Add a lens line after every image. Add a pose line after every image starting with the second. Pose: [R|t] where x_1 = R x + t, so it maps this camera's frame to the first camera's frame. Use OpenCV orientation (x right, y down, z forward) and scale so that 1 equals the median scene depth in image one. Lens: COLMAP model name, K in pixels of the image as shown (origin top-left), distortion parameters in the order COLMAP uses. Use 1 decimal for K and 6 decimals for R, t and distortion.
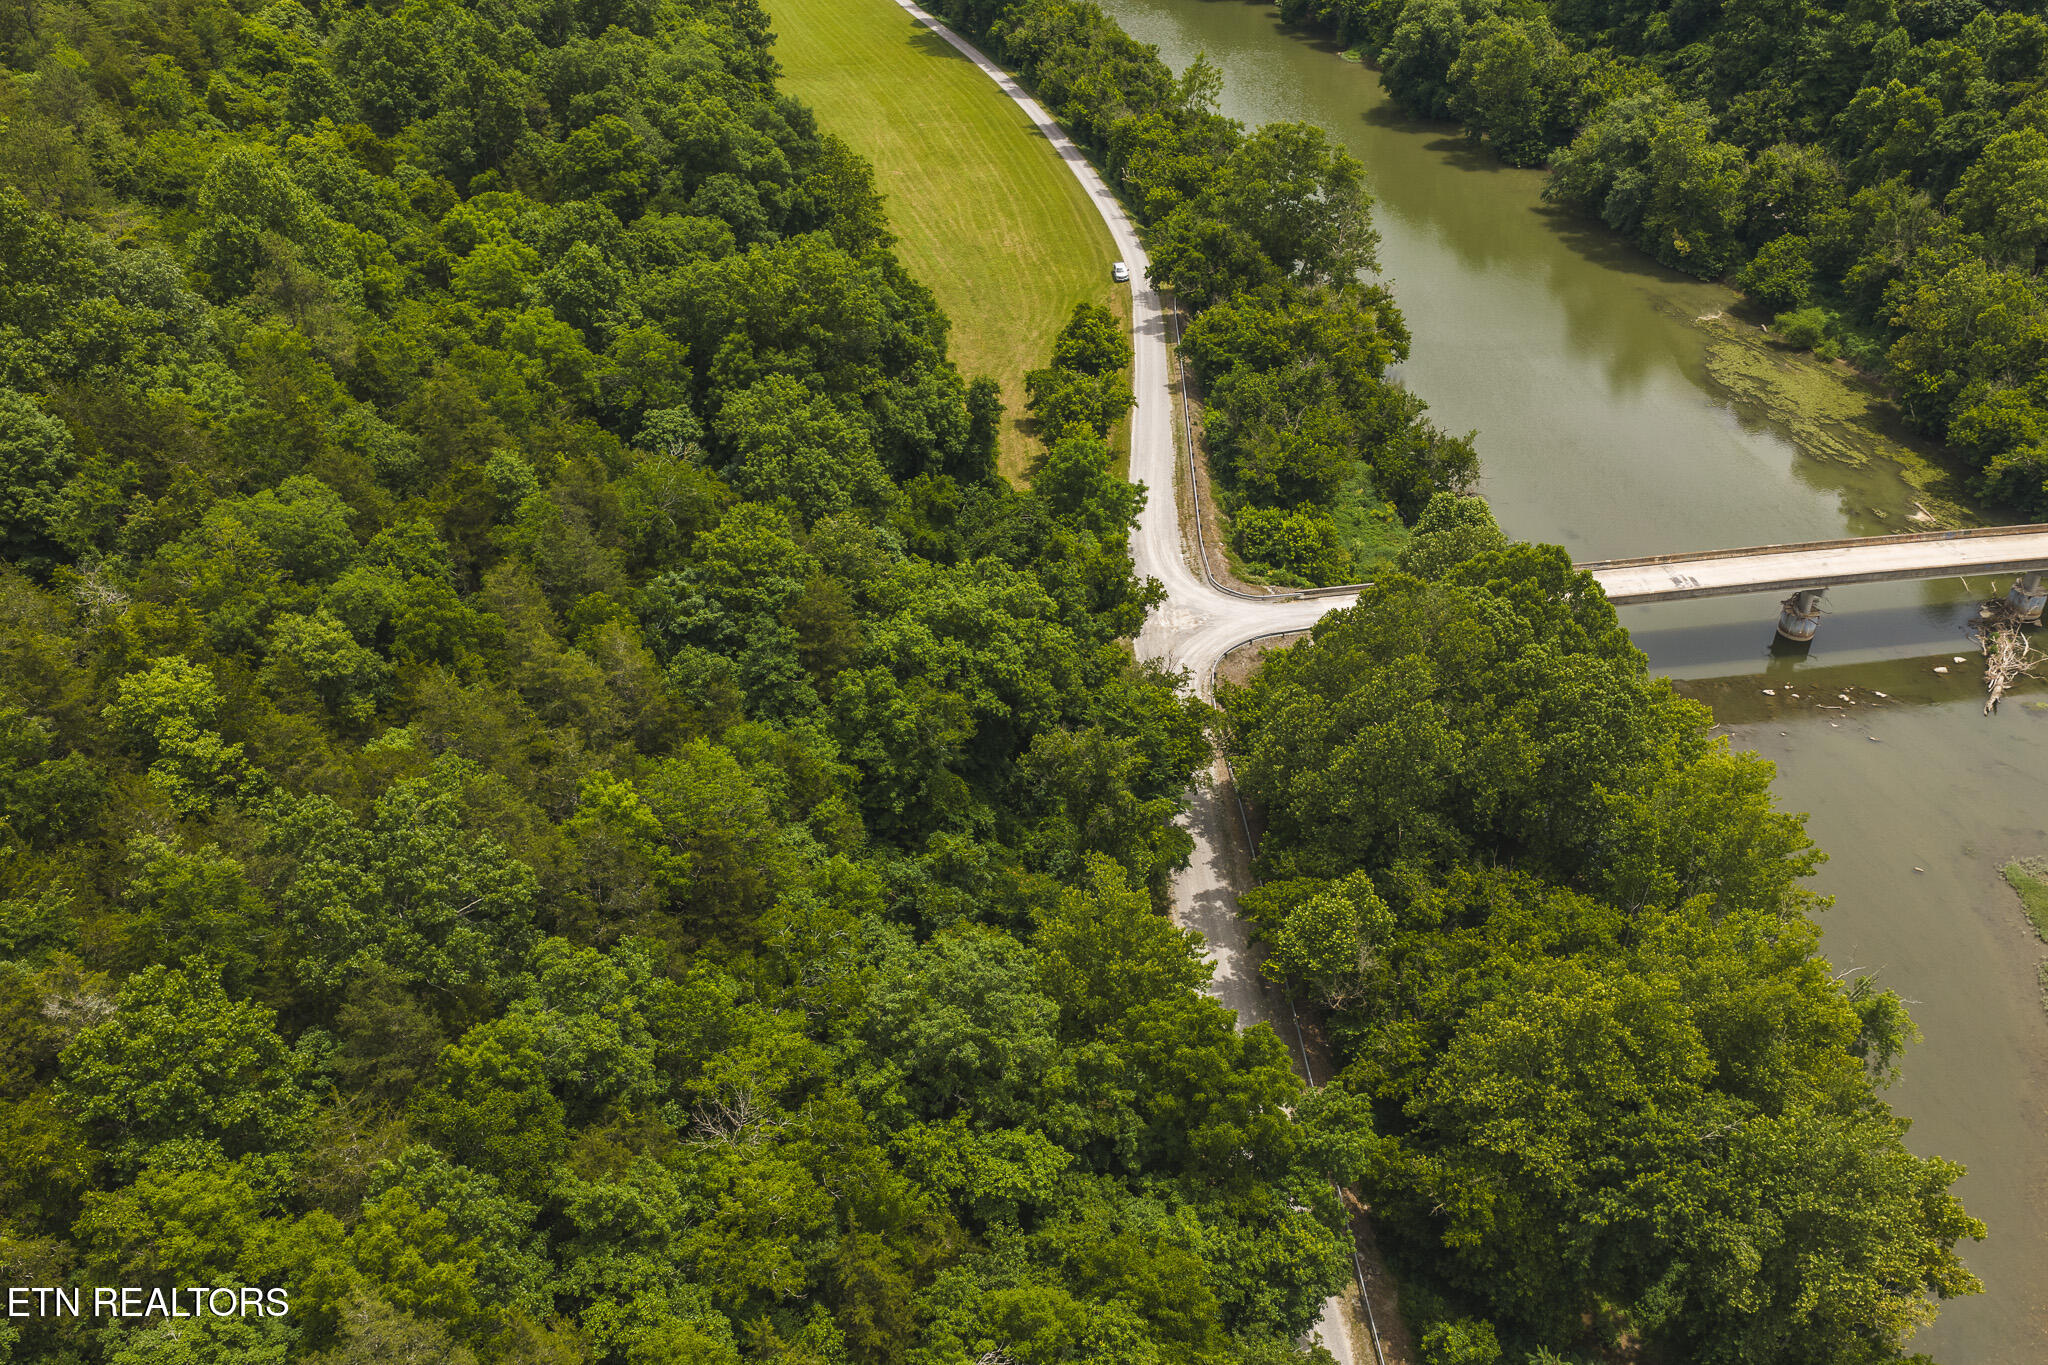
lens RADIAL K [[1693.8, 0, 1024.4], [0, 1693.8, 682.8], [0, 0, 1]] dist [0.016293, -0.022222]
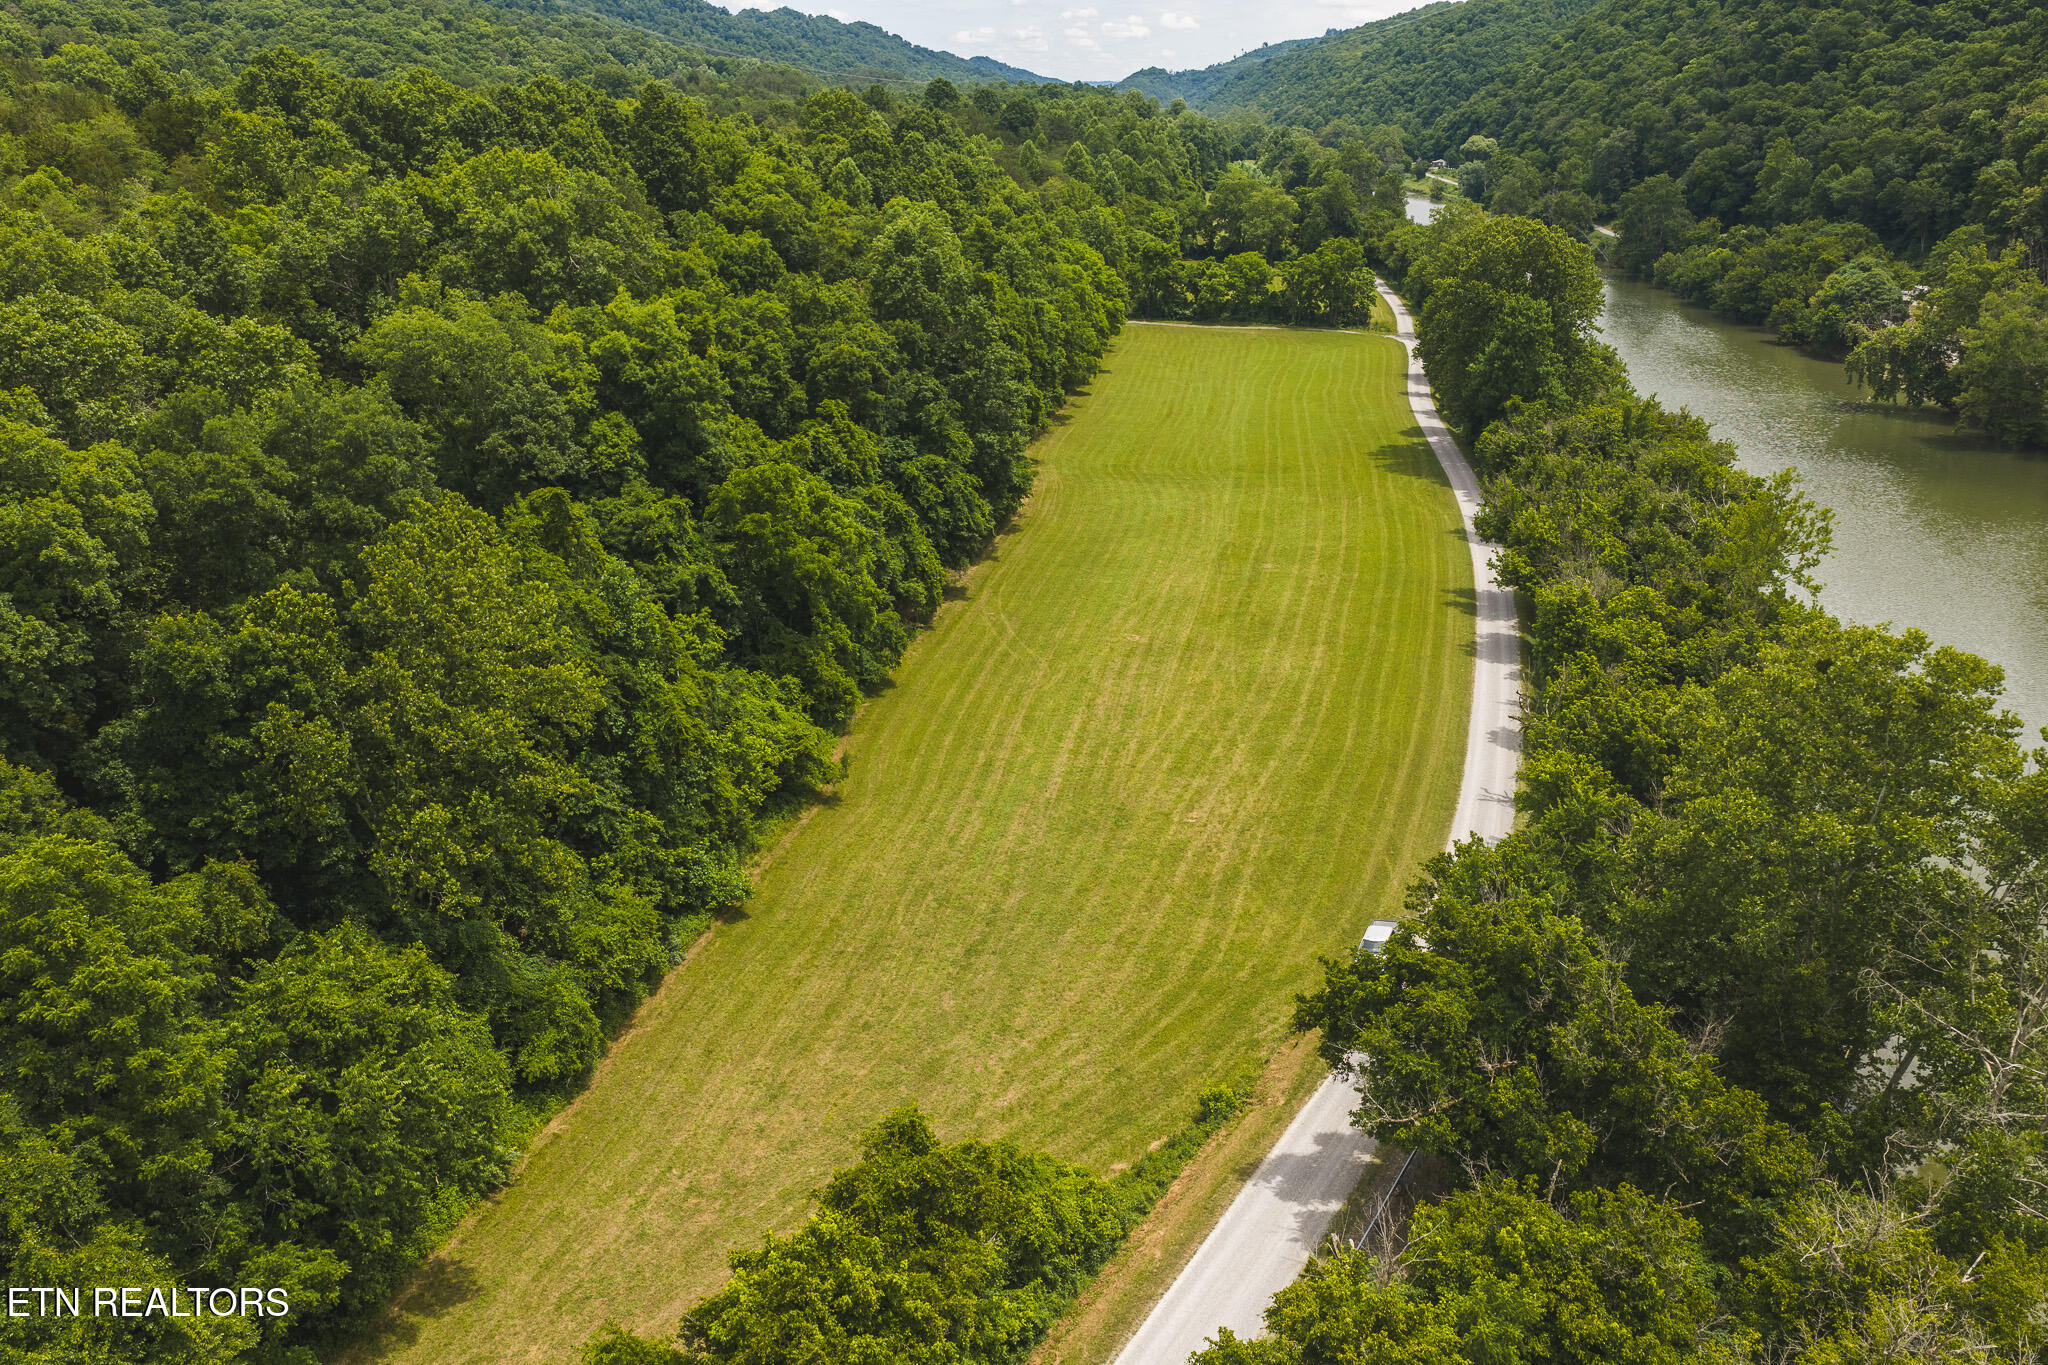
lens RADIAL K [[1693.8, 0, 1013.0], [0, 1693.8, 686.6], [0, 0, 1]] dist [0.016293, -0.022222]
pose [[0.892338, 0.156424, -0.423397, 0.132429], [-0.260010, 0.944900, -0.198895, -0.199440], [0.368956, 0.287569, 0.883841, 0.616257]]
